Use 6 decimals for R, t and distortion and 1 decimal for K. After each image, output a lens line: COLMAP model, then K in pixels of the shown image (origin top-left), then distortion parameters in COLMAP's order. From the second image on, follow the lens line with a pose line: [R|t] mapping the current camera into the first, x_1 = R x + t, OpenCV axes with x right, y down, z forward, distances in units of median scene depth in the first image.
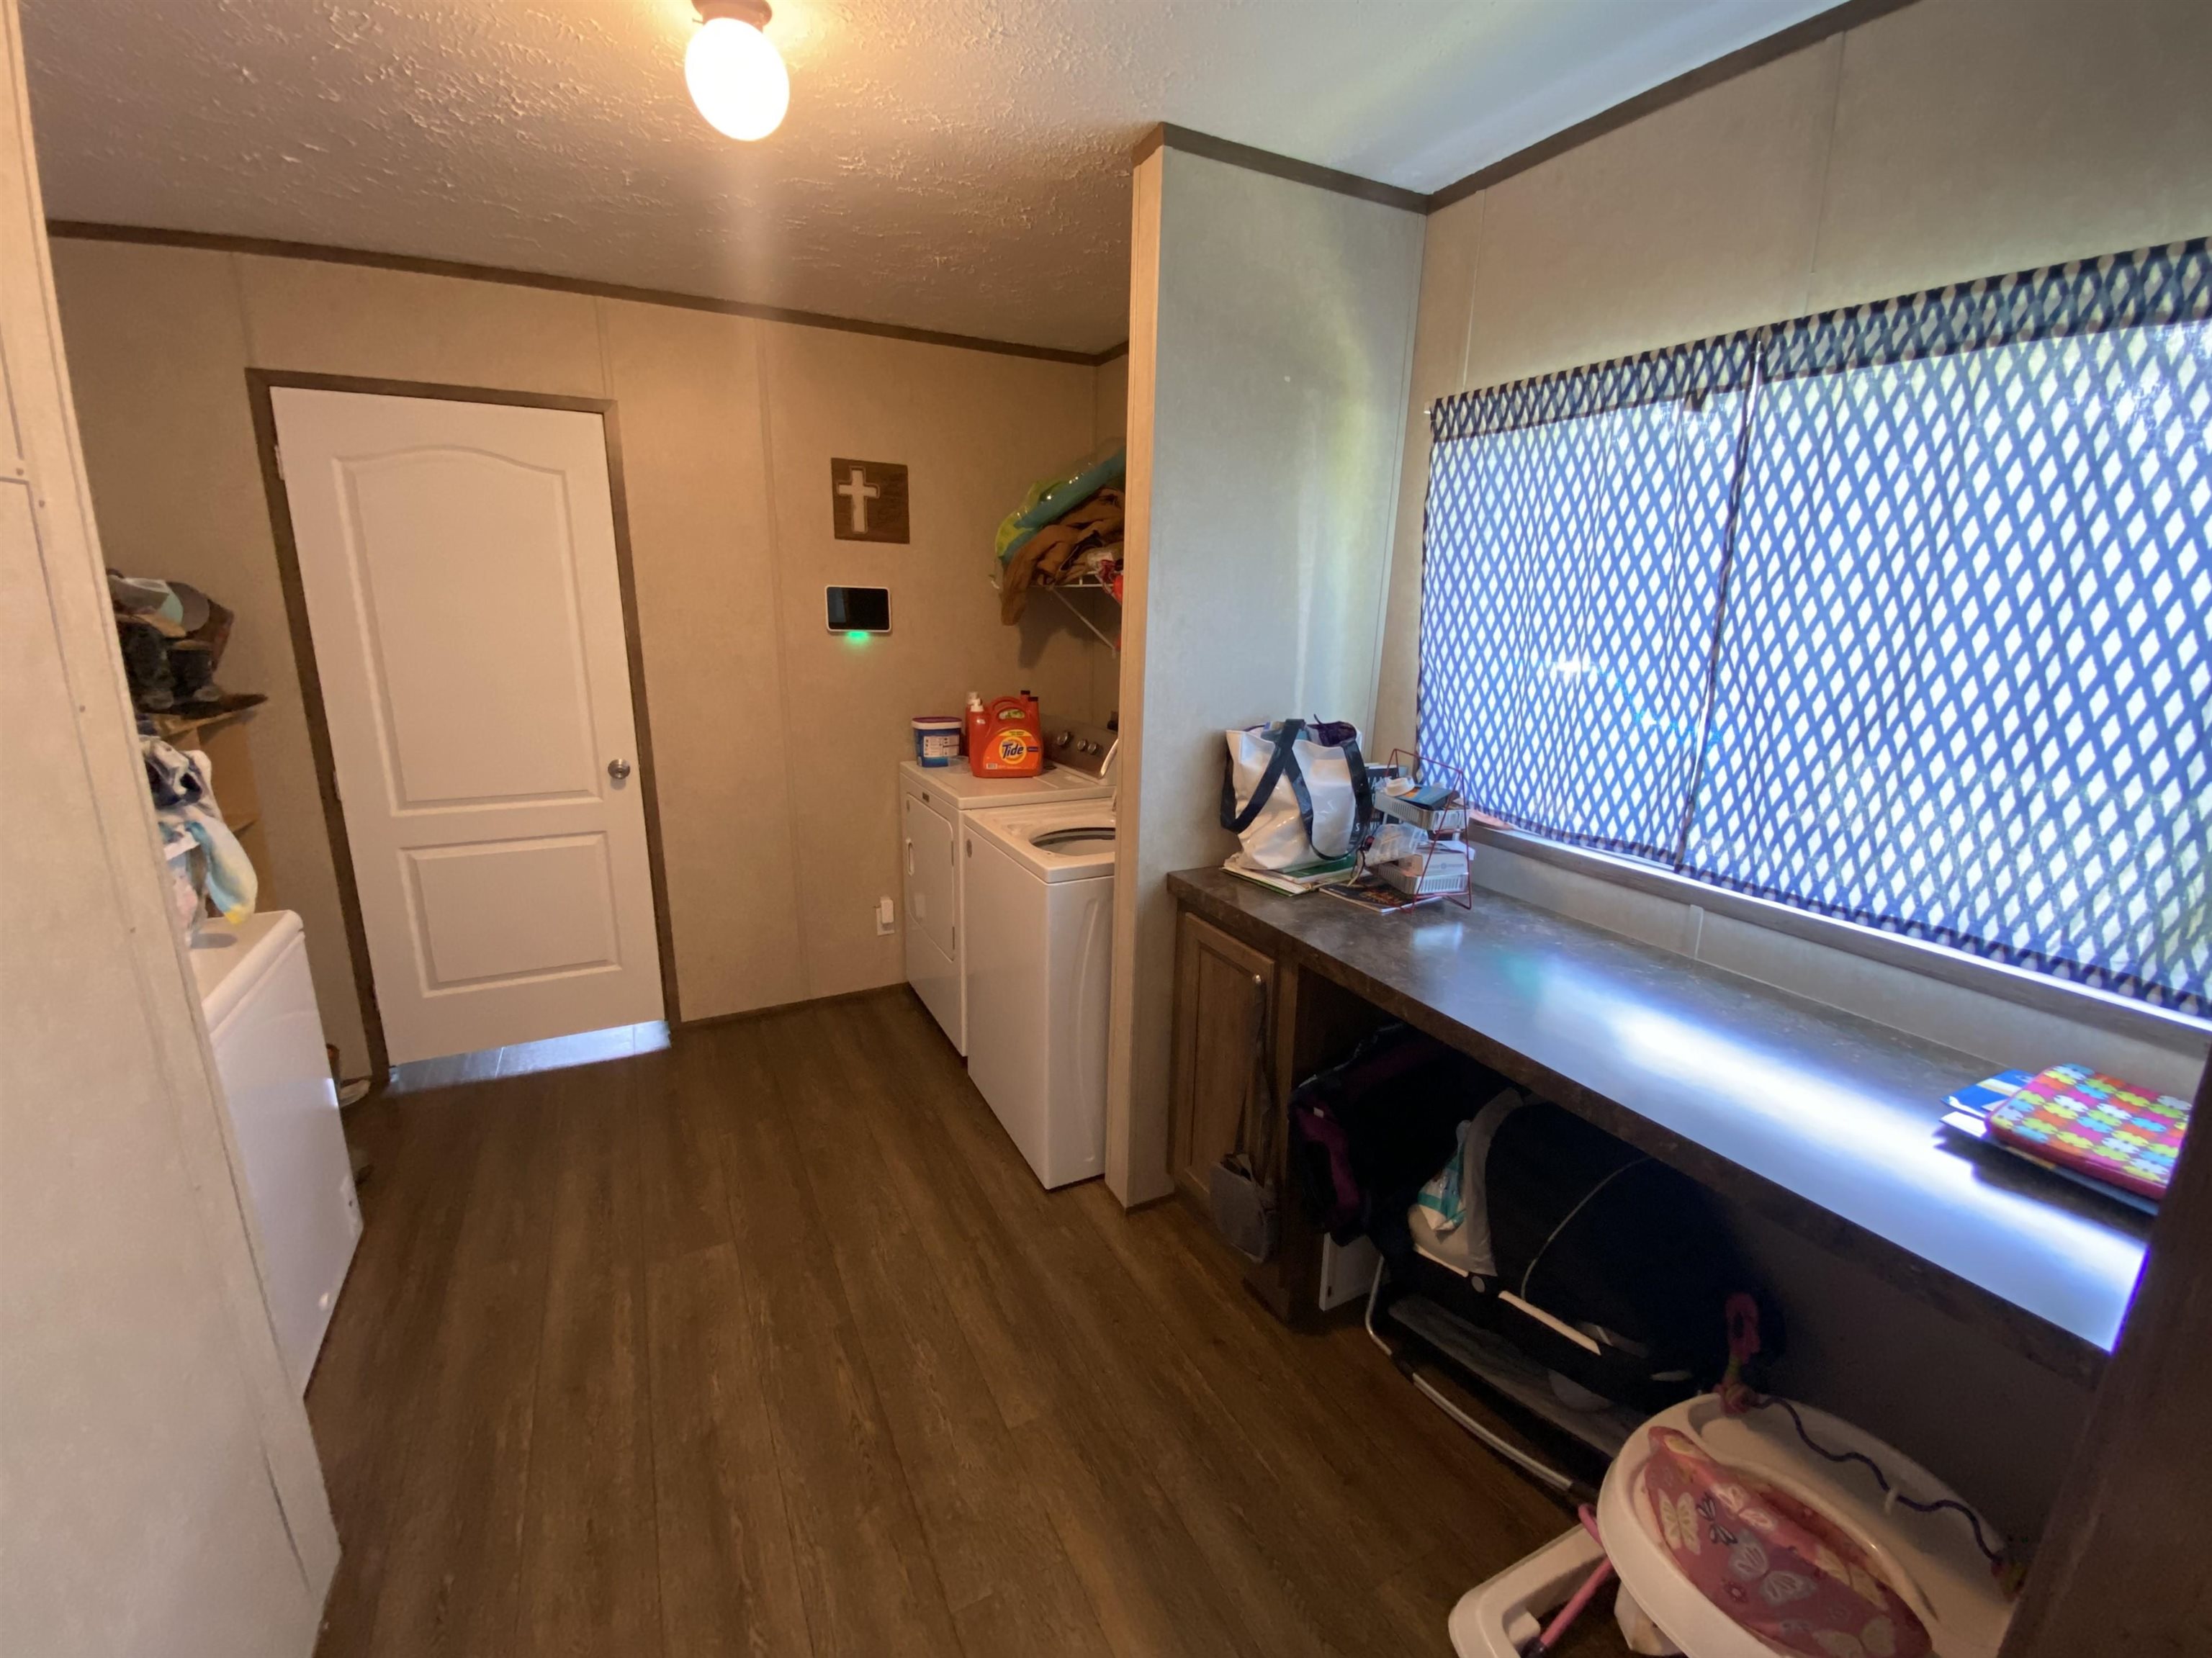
lens RADIAL K [[902.6, 0, 1106.7], [0, 902.6, 812.7], [0, 0, 1]] dist [-0.024486, -0.000391]
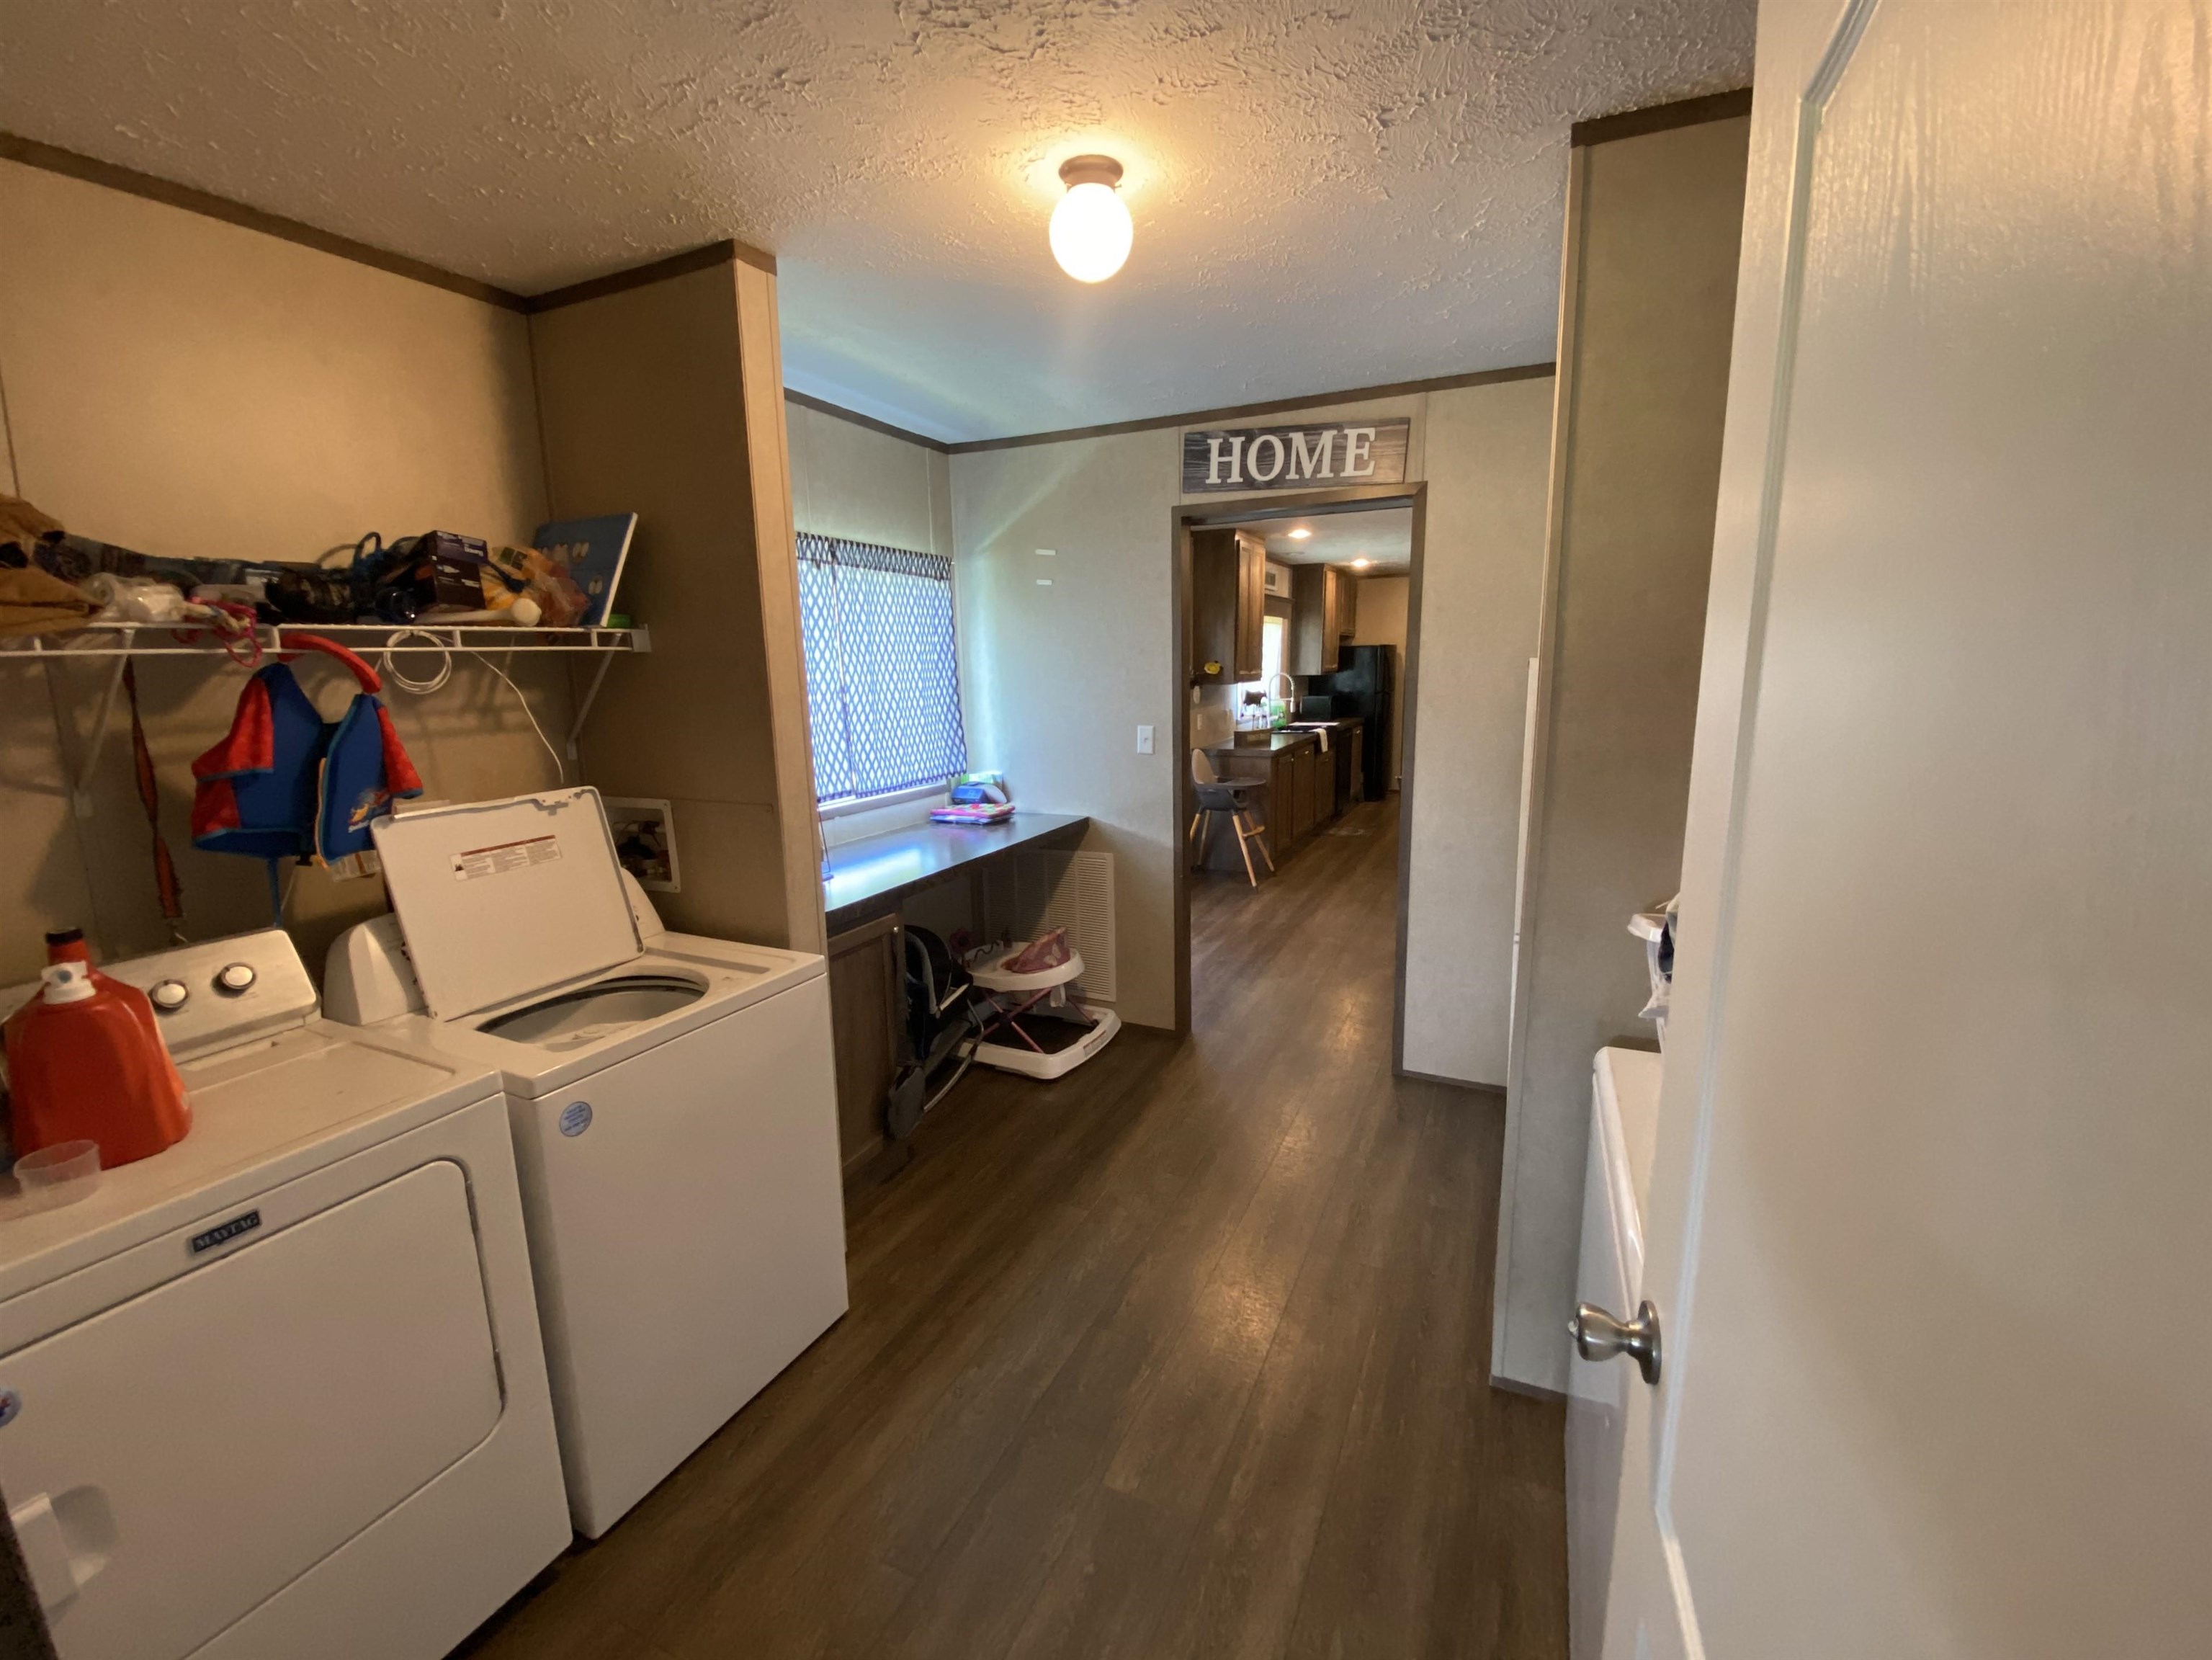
lens RADIAL K [[902.8, 0, 1111.6], [0, 902.8, 832.5], [0, 0, 1]] dist [-0.024486, -0.000391]
pose [[-0.611806, -0.152525, 0.776163, -1.086082], [0.189986, 0.924176, 0.331367, -0.354006], [-0.767853, 0.350192, -0.536439, 1.396374]]
